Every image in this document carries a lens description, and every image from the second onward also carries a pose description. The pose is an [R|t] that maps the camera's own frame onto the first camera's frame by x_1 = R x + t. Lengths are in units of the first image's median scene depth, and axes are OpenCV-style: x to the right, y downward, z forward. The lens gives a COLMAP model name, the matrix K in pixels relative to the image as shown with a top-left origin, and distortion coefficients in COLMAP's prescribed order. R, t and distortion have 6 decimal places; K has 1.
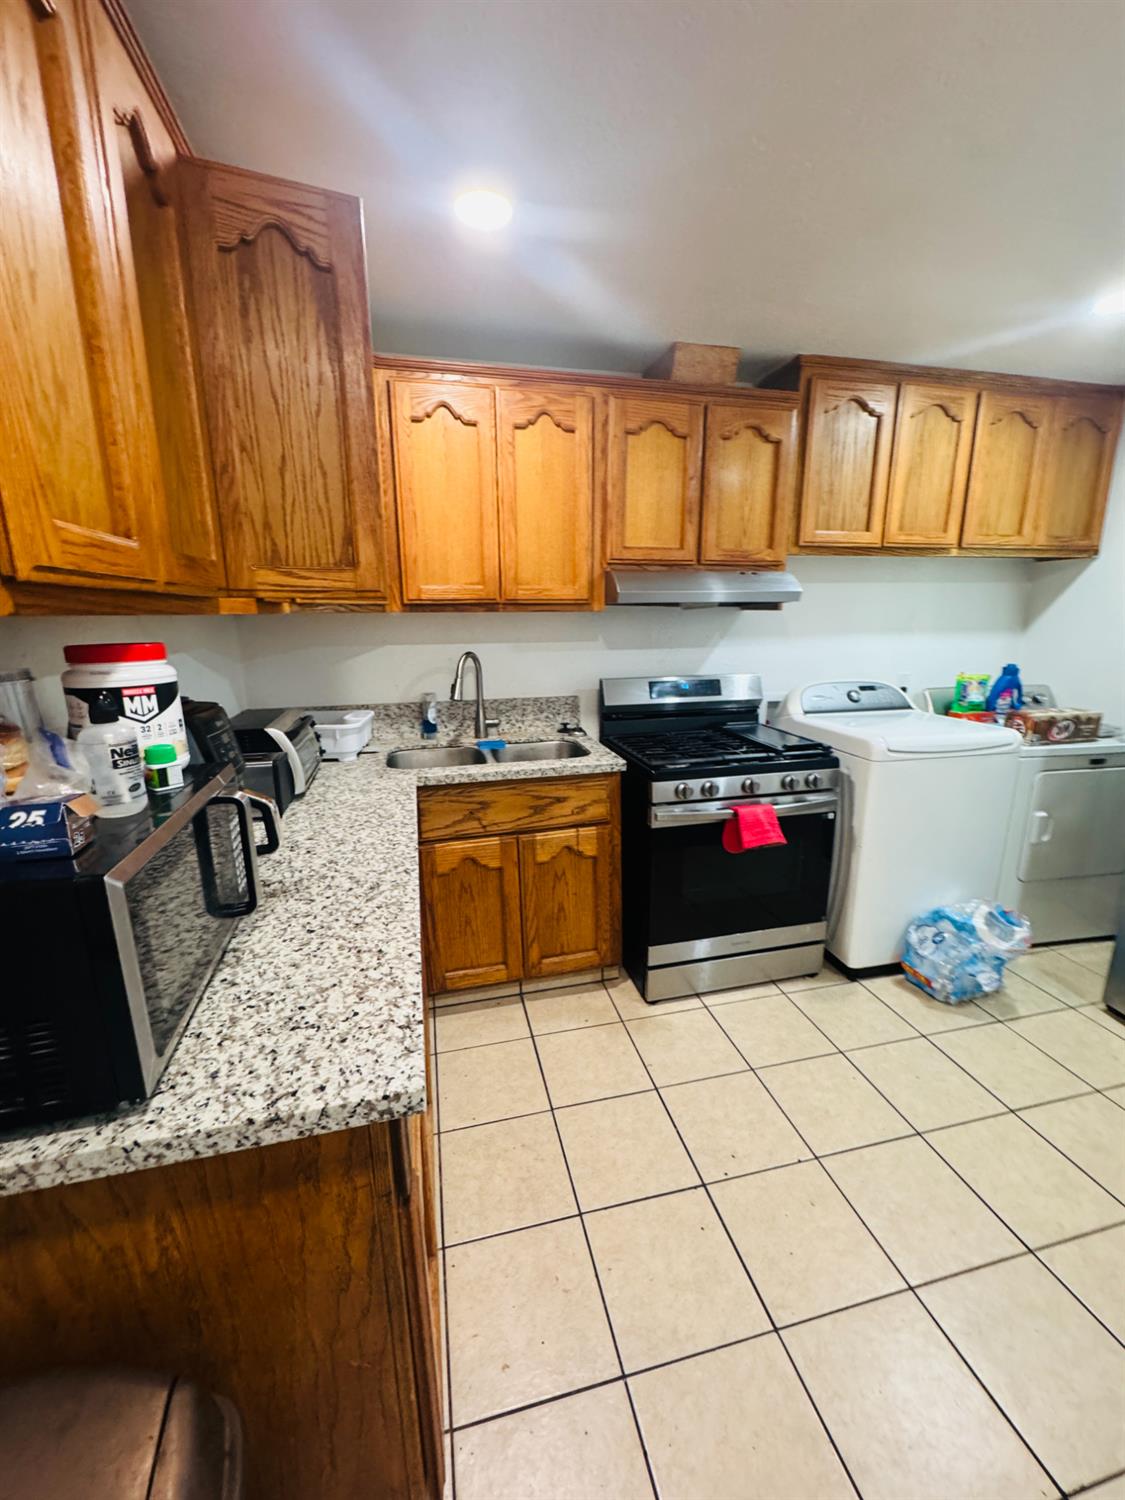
lens RADIAL K [[597.9, 0, 562.5], [0, 597.9, 750.0], [0, 0, 1]] dist [-0.003027, -0.000117]
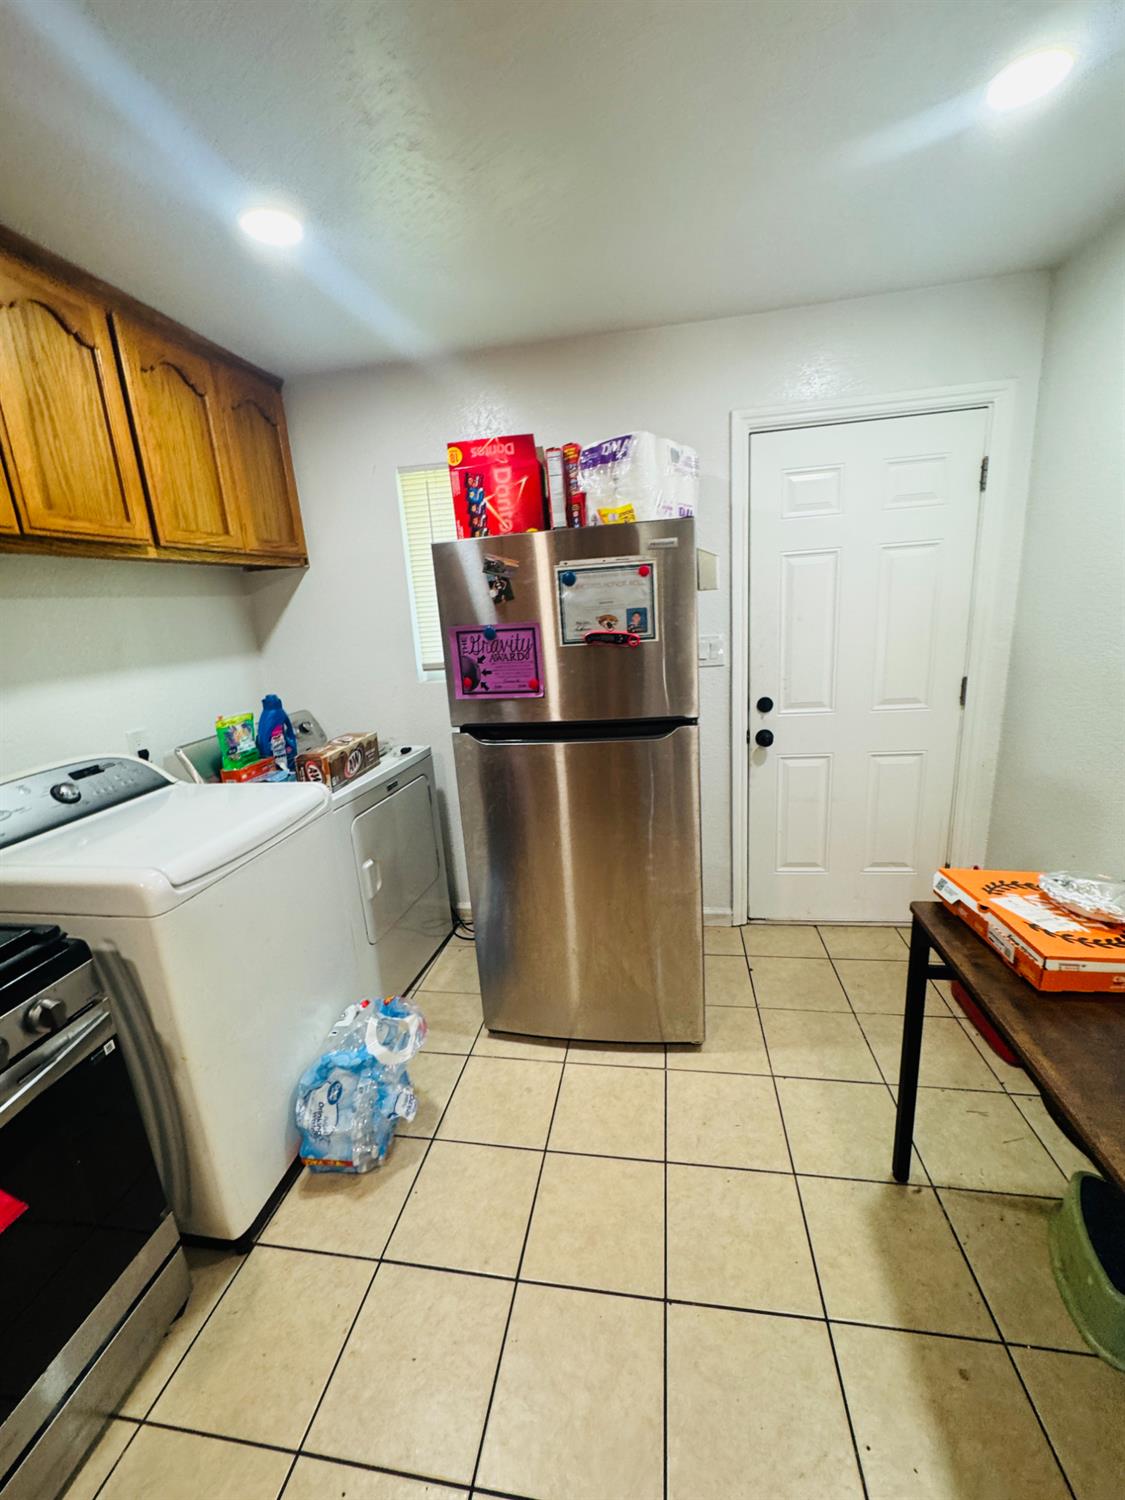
lens RADIAL K [[599.7, 0, 565.2], [0, 599.7, 748.1], [0, 0, 1]] dist [-0.003670, -0.000411]
pose [[0.381034, -0.237745, 0.893471, 0.197101], [0.264496, 0.954015, 0.141057, -0.102238], [-0.885920, 0.182572, 0.426395, 0.379965]]
